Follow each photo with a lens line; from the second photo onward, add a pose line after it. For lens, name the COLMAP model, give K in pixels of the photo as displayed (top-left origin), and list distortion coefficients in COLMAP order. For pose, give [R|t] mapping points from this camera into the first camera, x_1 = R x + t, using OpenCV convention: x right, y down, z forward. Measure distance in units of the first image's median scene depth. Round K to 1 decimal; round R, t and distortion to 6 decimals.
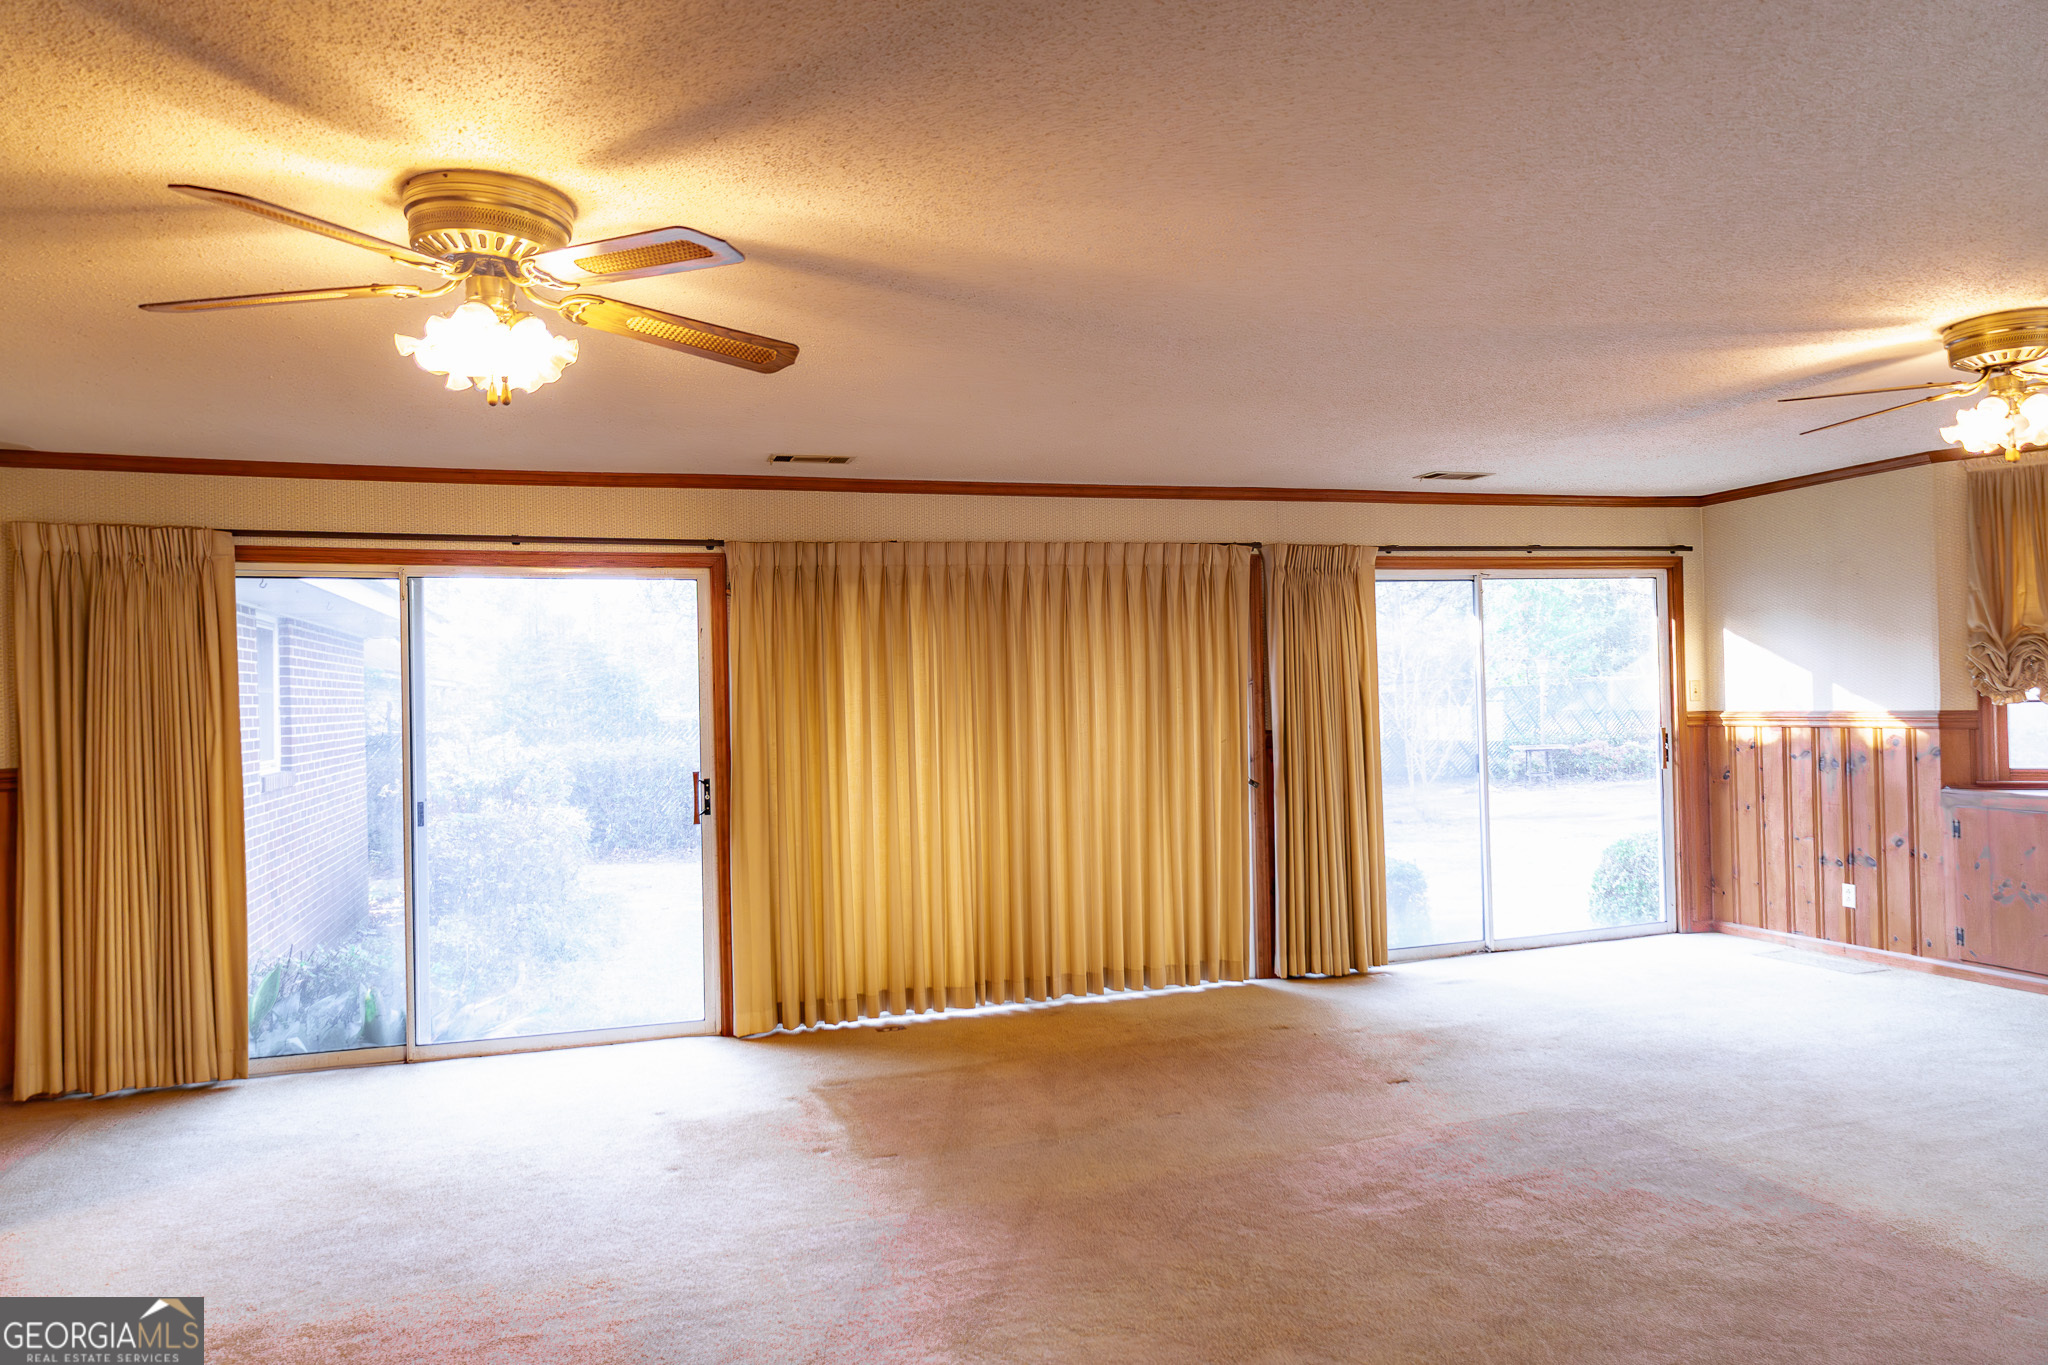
lens RADIAL K [[1299.8, 0, 1028.9], [0, 1299.8, 693.7], [0, 0, 1]] dist [-0.012362, 0.003014]
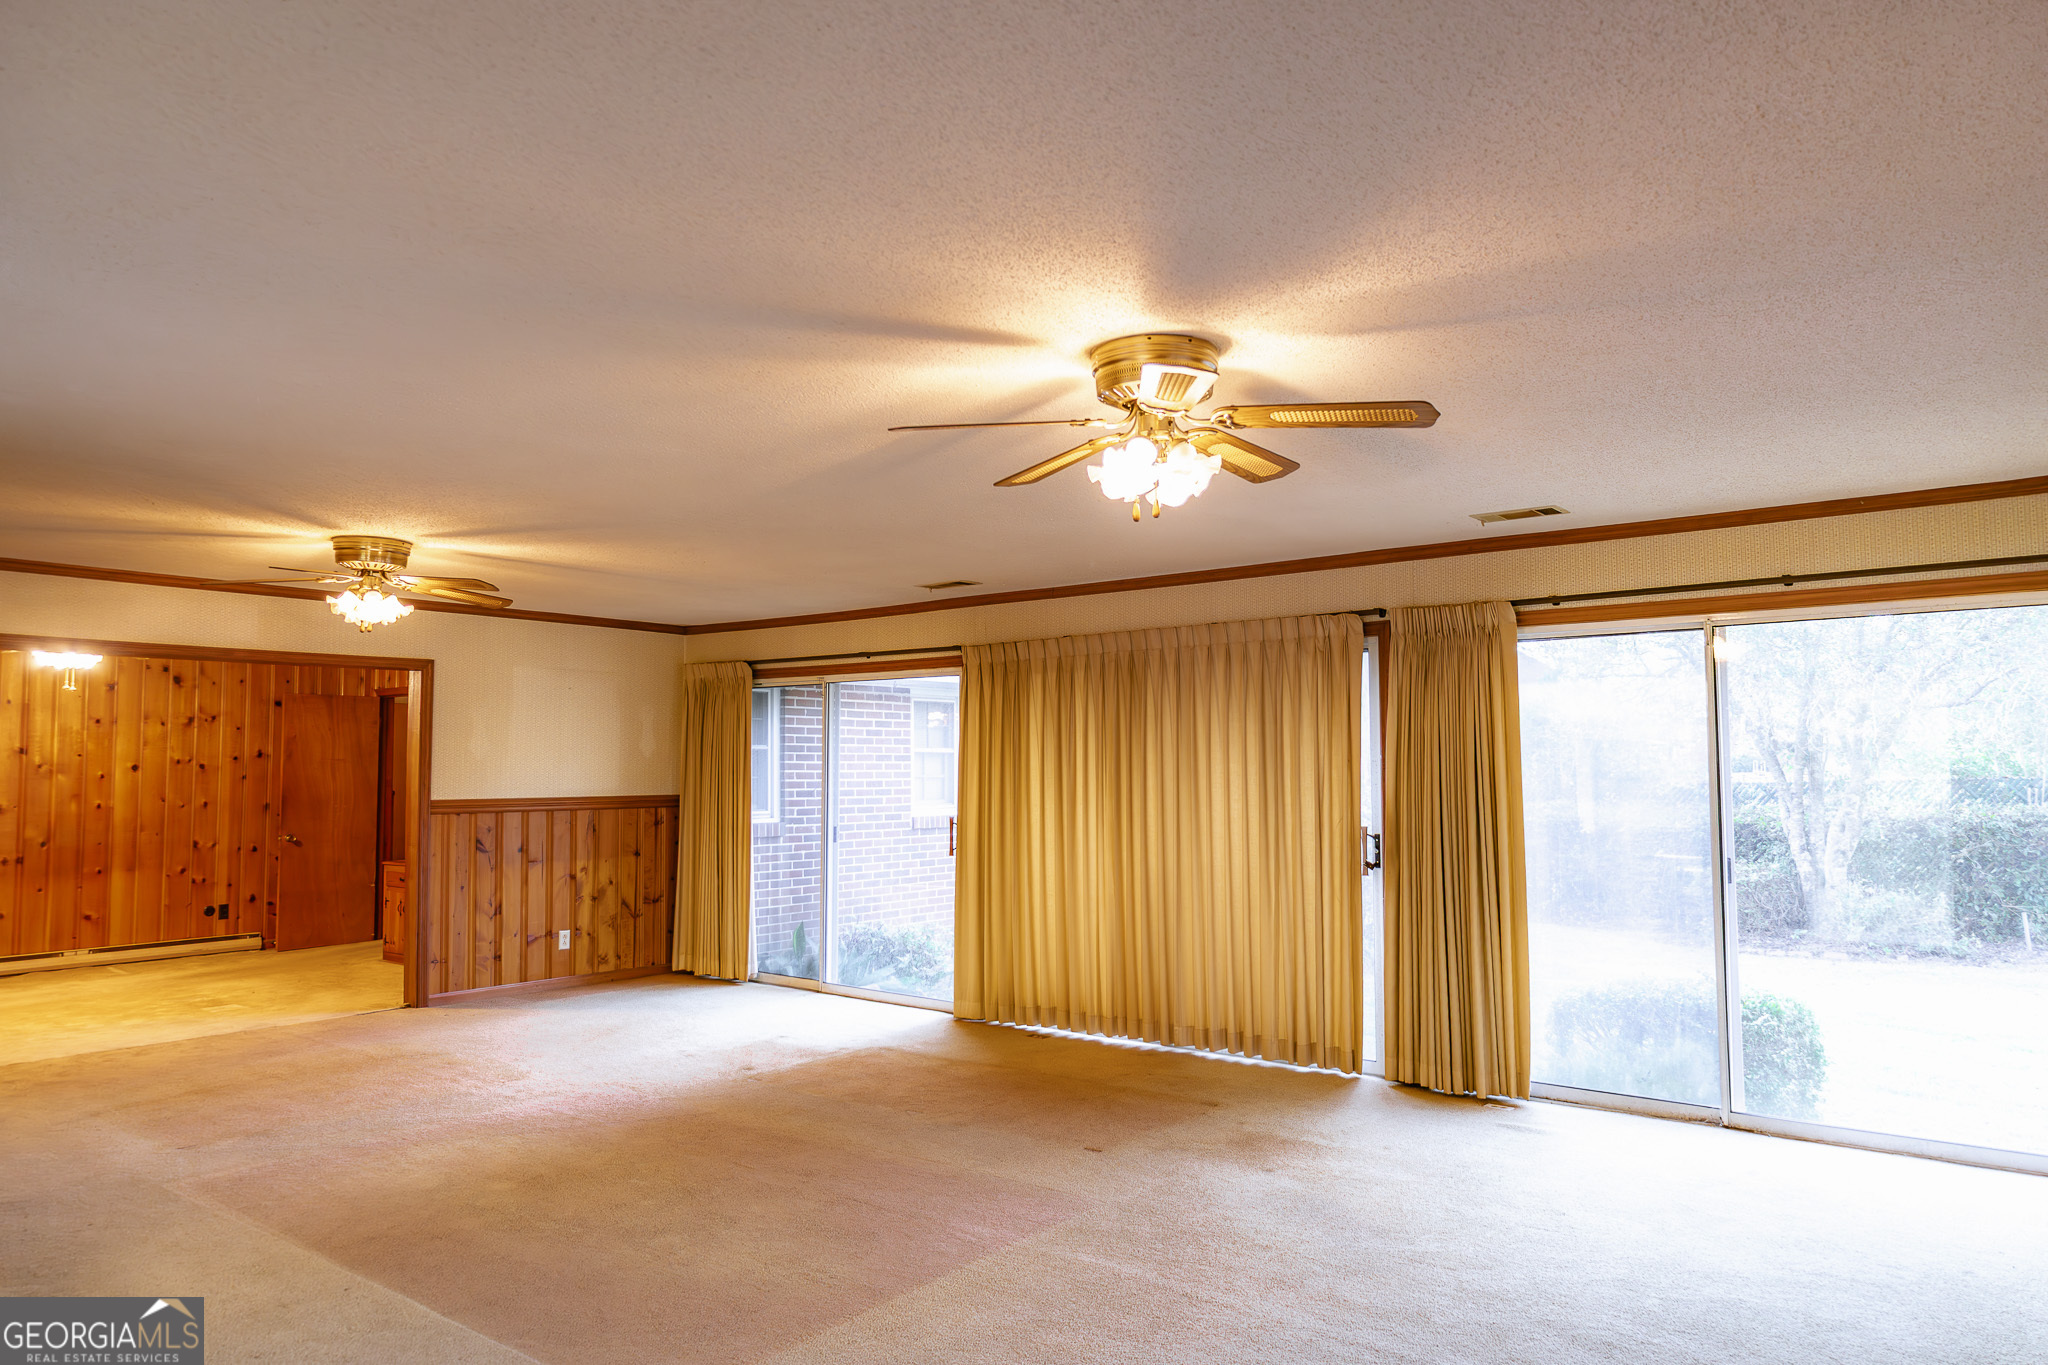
lens RADIAL K [[1299.8, 0, 1021.2], [0, 1299.8, 676.9], [0, 0, 1]] dist [-0.012362, 0.003014]
pose [[0.561168, -0.031397, -0.827106, 0.866650], [-0.011337, 0.998895, -0.045610, -0.022688], [0.827624, 0.034971, 0.560192, 0.279579]]
